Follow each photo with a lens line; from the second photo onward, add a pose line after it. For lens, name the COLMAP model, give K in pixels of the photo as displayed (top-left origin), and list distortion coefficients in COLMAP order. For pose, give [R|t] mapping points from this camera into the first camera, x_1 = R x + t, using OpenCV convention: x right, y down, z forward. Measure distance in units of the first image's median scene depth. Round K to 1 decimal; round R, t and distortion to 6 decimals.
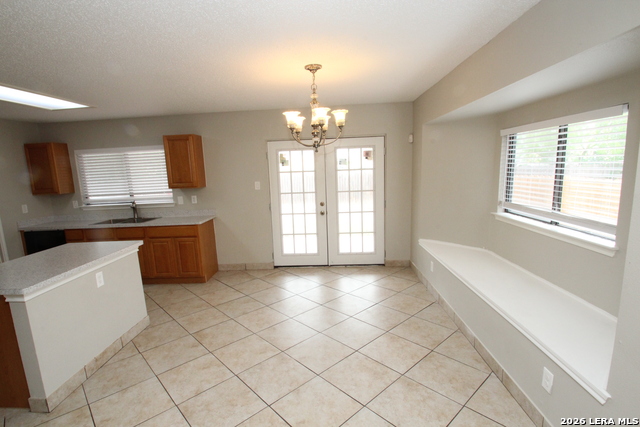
lens RADIAL K [[318.8, 0, 312.4], [0, 318.8, 221.9], [0, 0, 1]] dist [0.000084, -0.011125]
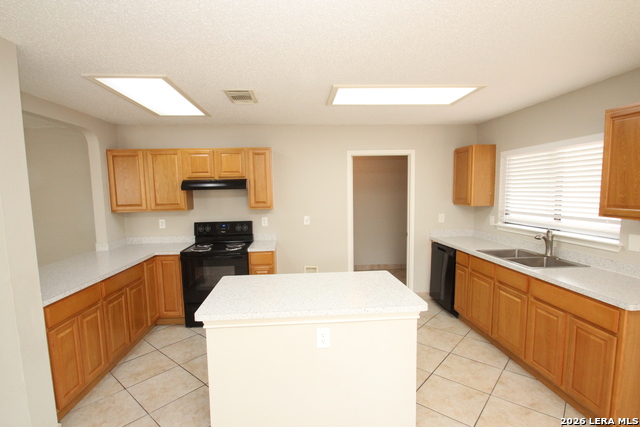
lens RADIAL K [[318.8, 0, 312.4], [0, 318.8, 221.9], [0, 0, 1]] dist [0.000084, -0.011125]
pose [[0.113972, 0.141237, -0.983393, -0.012479], [-0.154950, 0.980257, 0.122828, -0.087008], [0.981326, 0.138378, 0.133606, 0.492475]]
